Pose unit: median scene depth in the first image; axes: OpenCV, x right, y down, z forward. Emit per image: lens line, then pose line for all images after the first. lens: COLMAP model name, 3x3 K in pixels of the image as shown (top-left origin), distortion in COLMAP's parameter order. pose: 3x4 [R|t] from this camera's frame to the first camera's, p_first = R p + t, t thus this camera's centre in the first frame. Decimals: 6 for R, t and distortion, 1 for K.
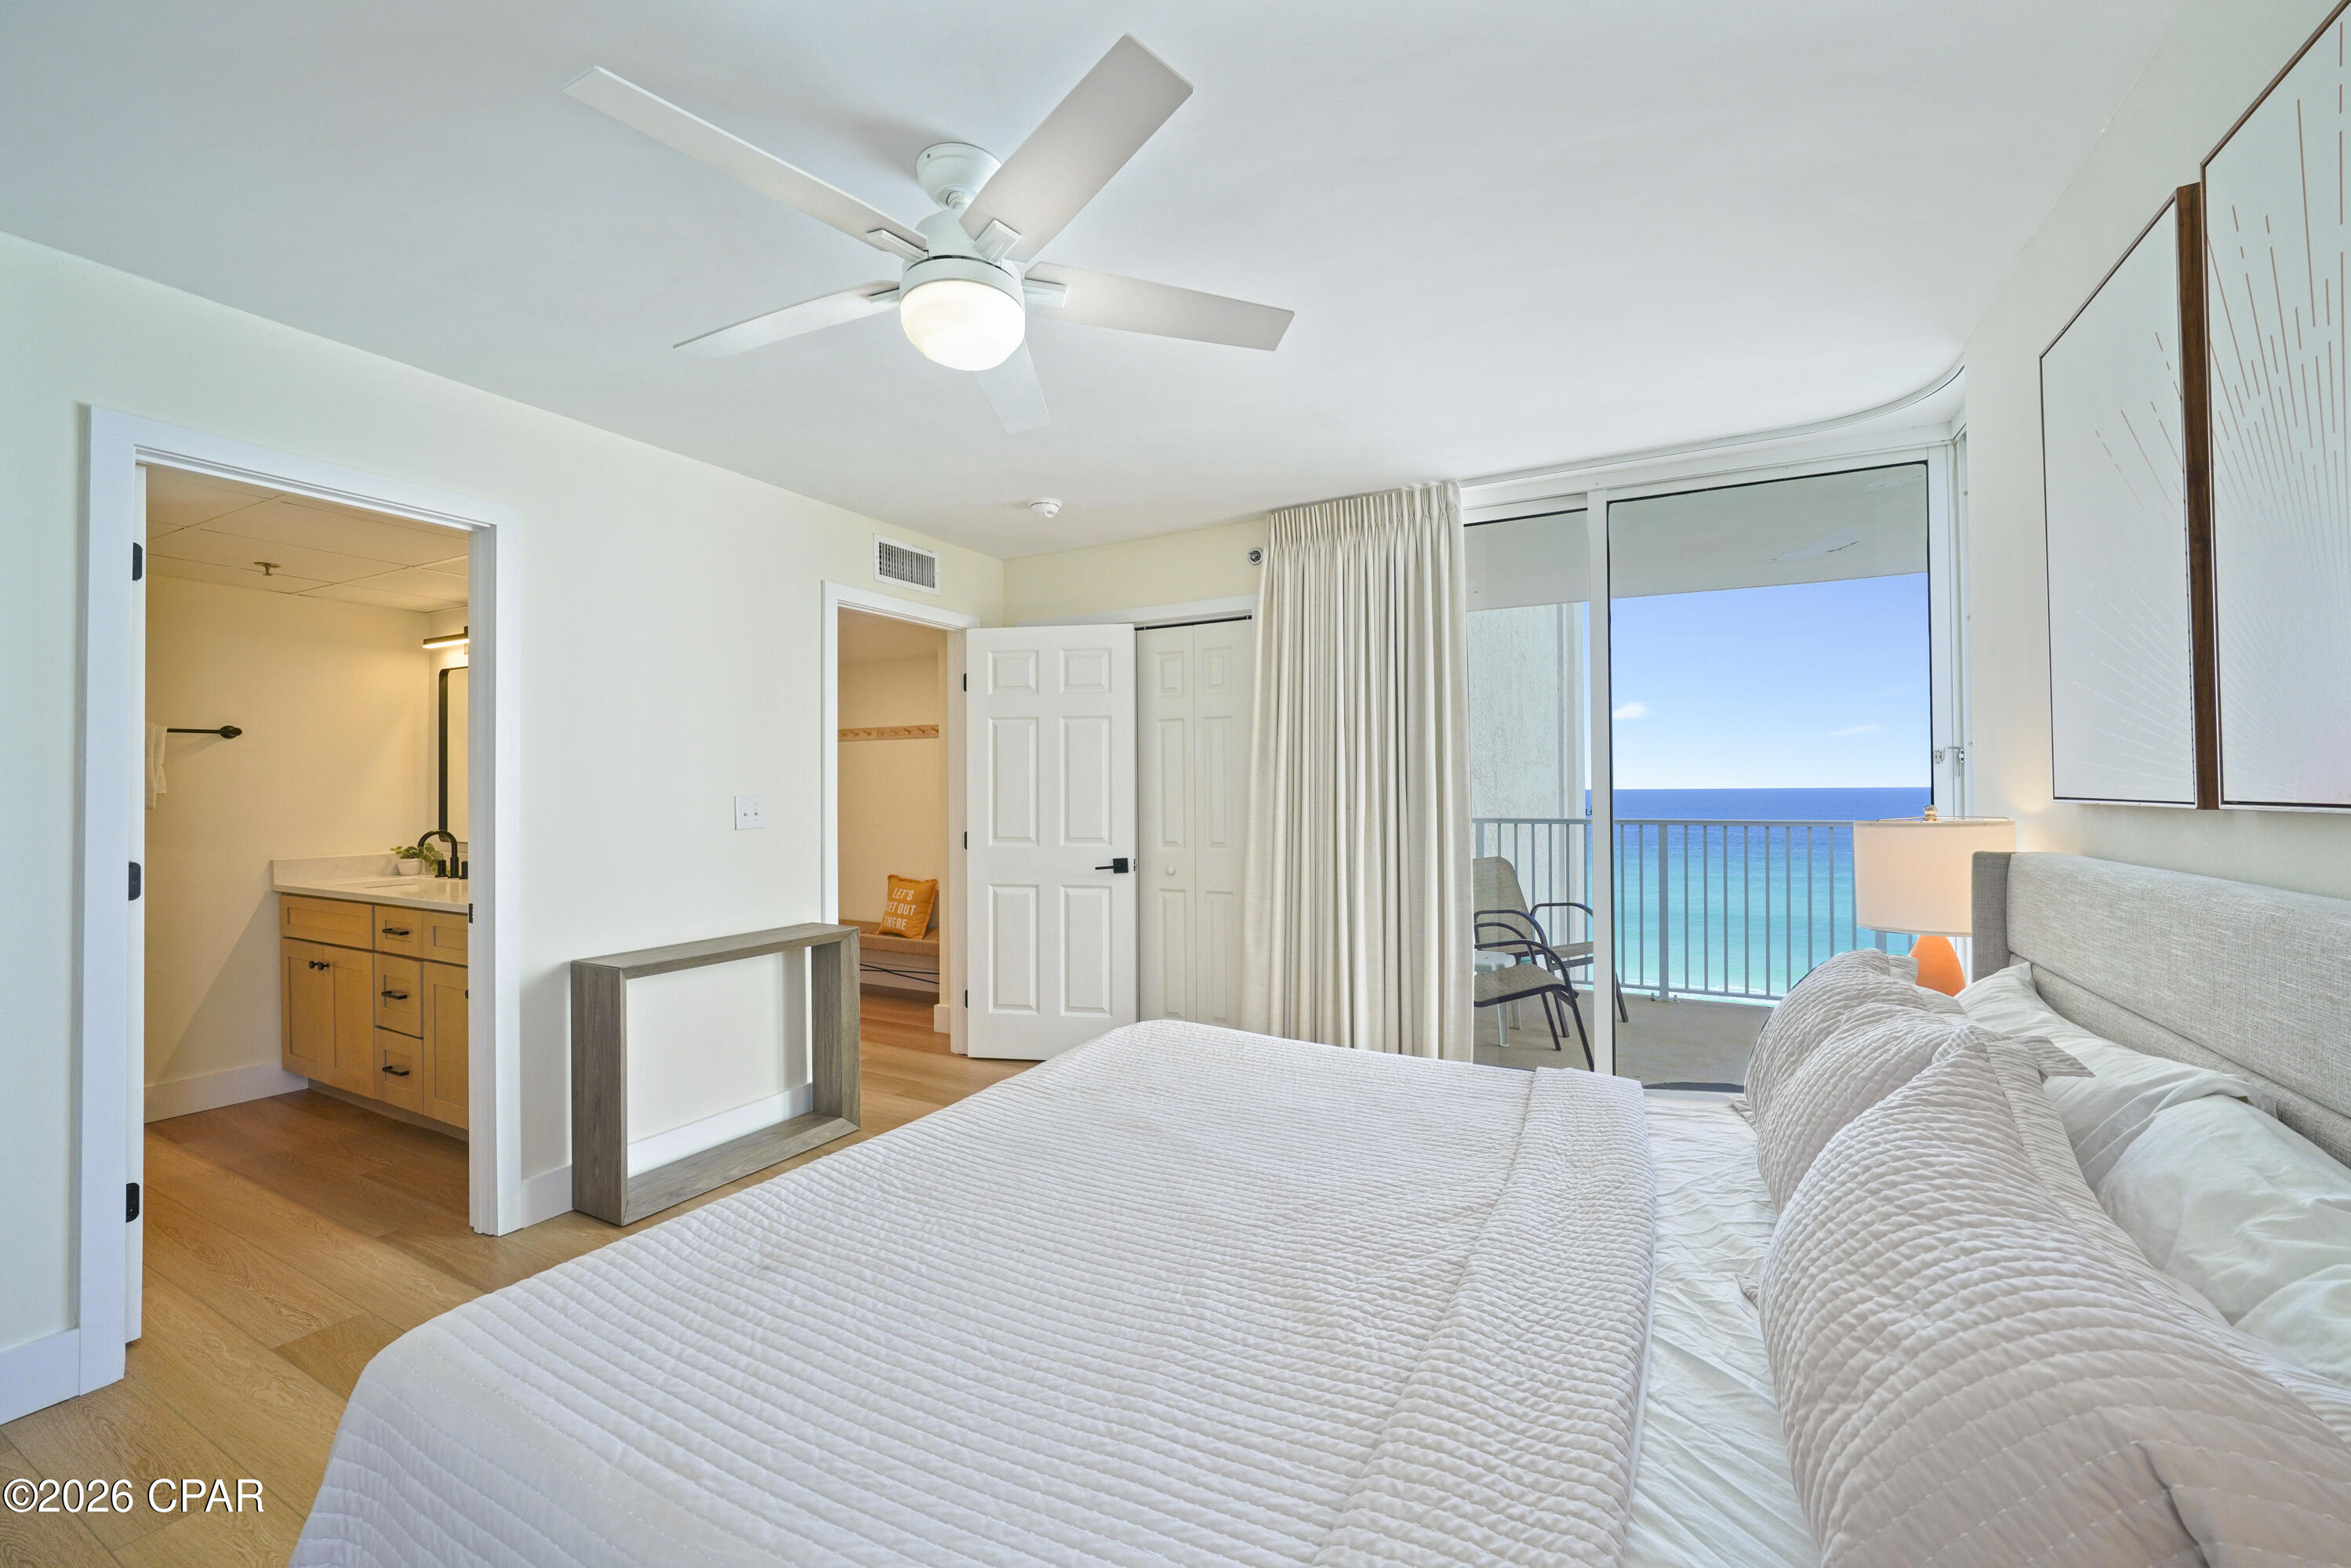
lens RADIAL K [[971.4, 0, 1184.6], [0, 971.4, 768.5], [0, 0, 1]] dist [-0.010197, 0.003000]
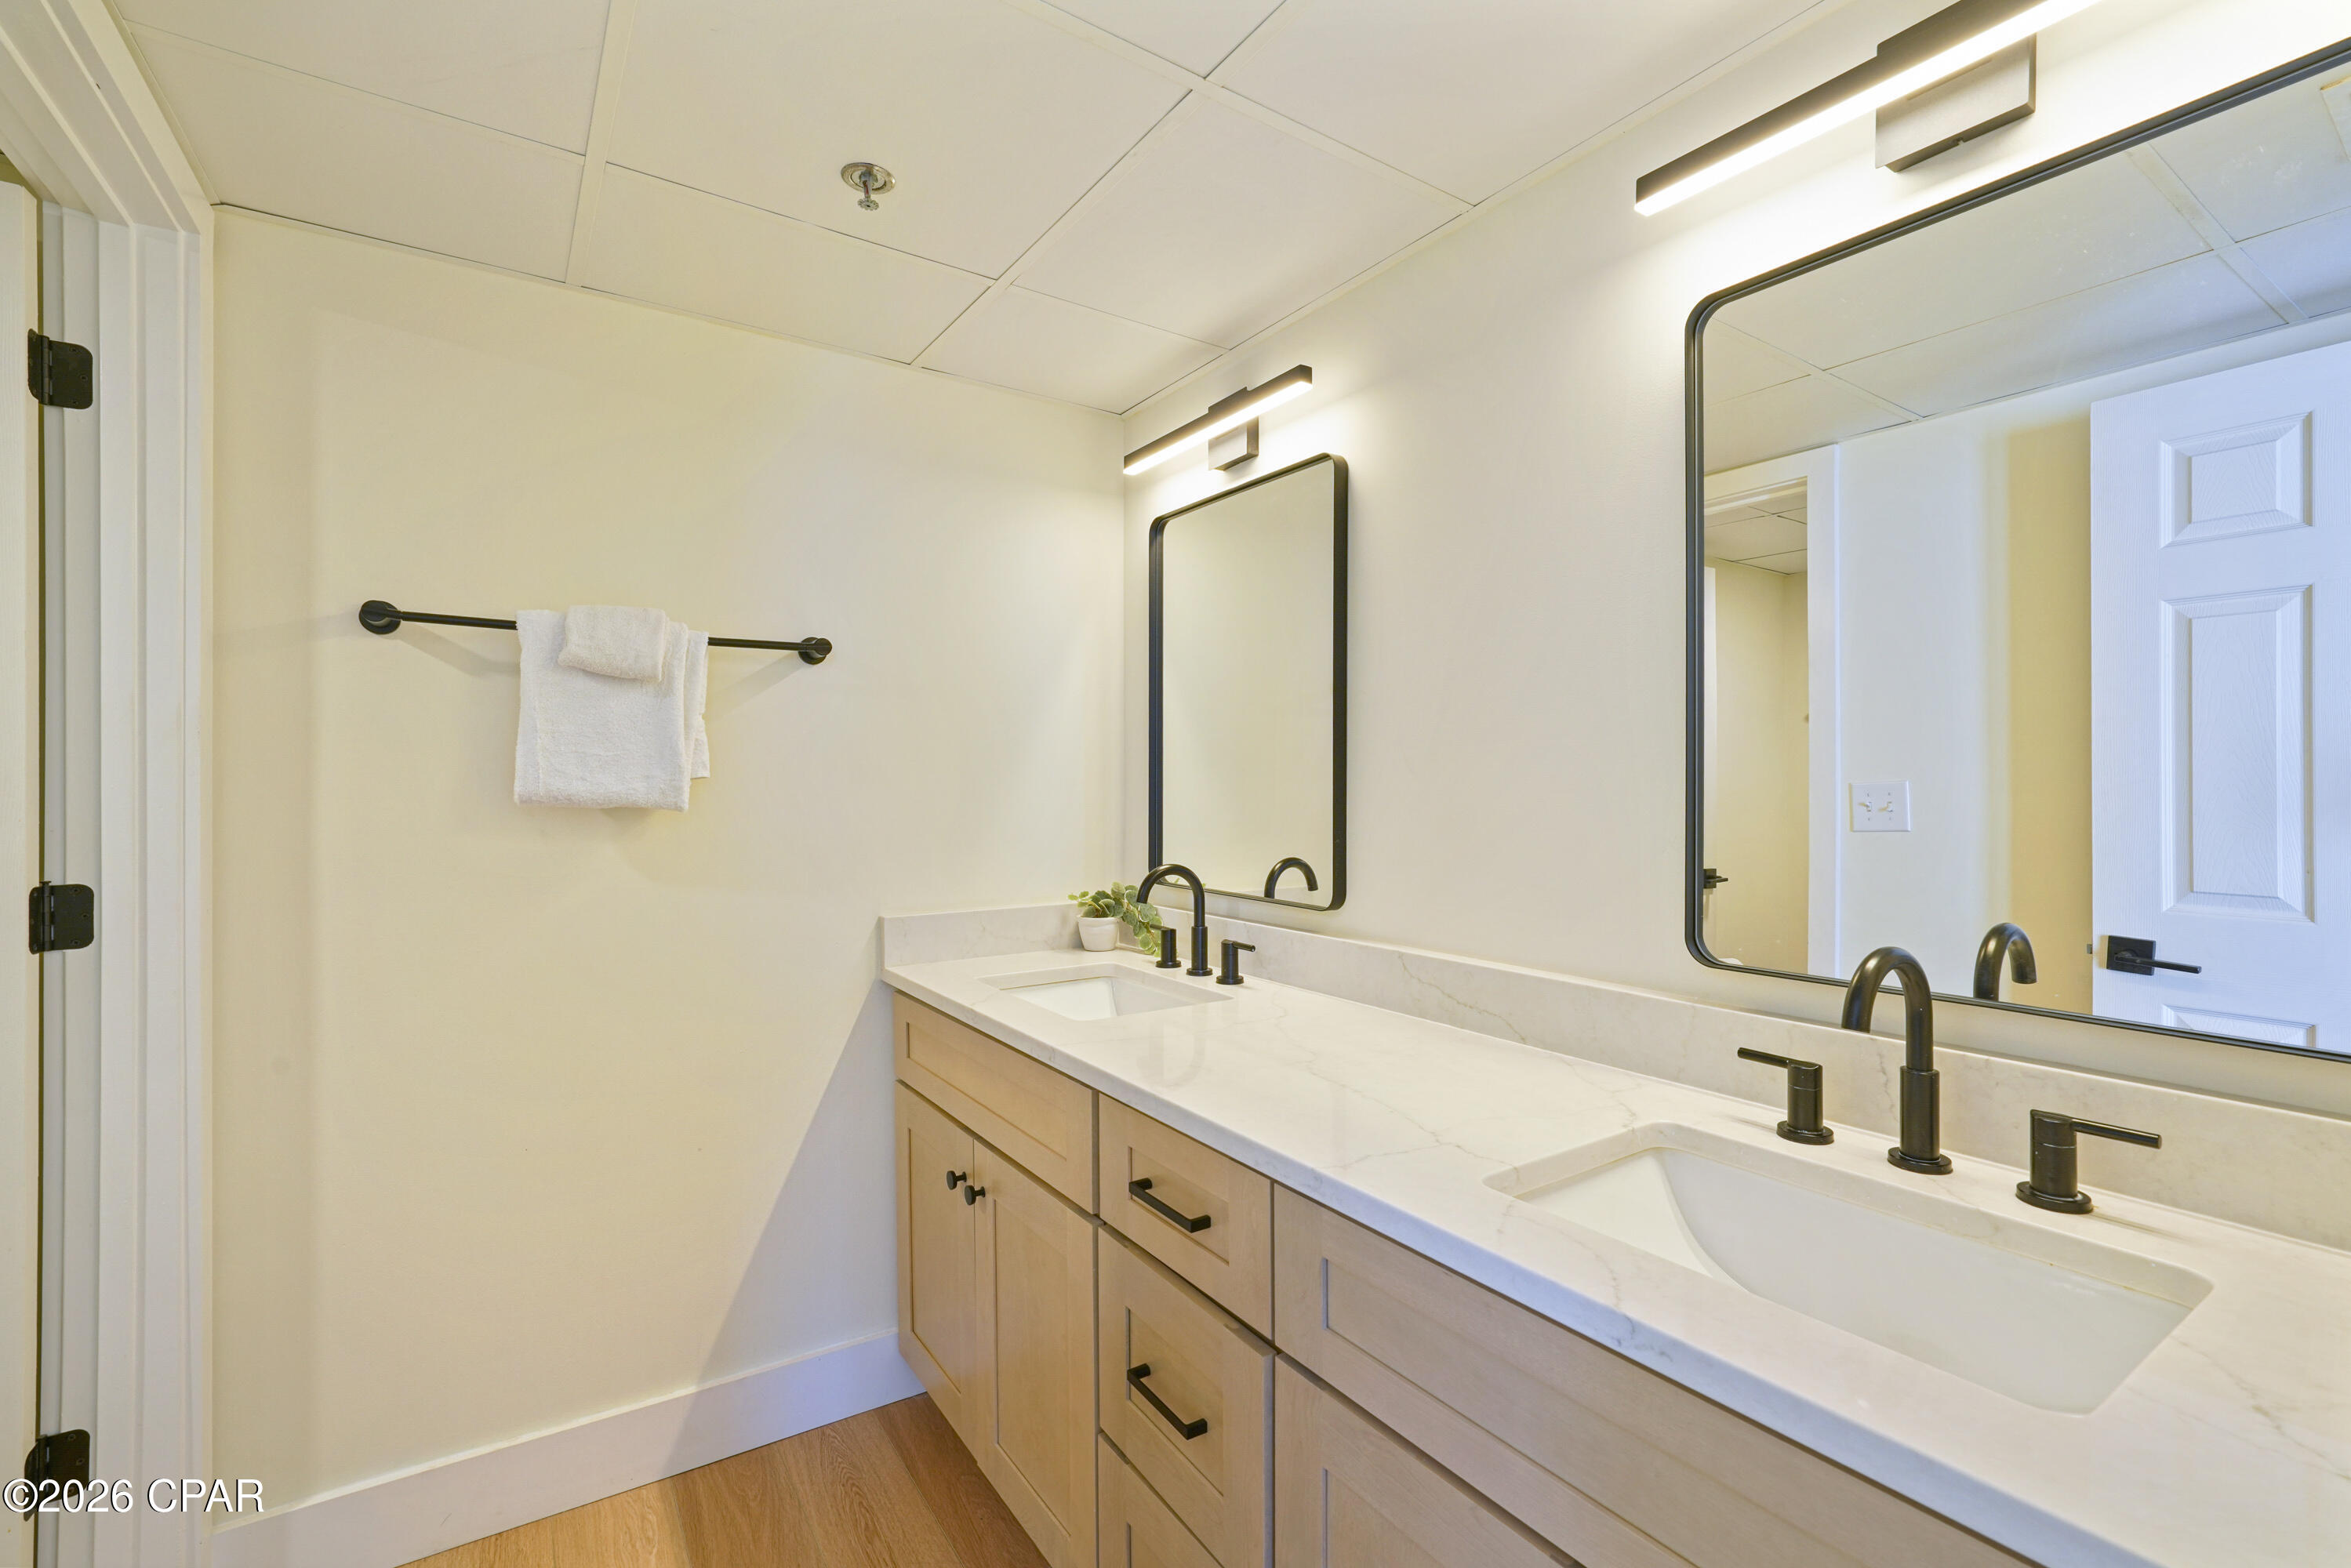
lens RADIAL K [[1007.8, 0, 1167.0], [0, 1007.8, 787.5], [0, 0, 1]] dist [-0.008123, 0.002993]
pose [[0.882891, 0.008957, -0.469492, -0.587020], [-0.003868, 0.999923, 0.011804, 0.025667], [0.469561, -0.008606, 0.882858, 0.627200]]
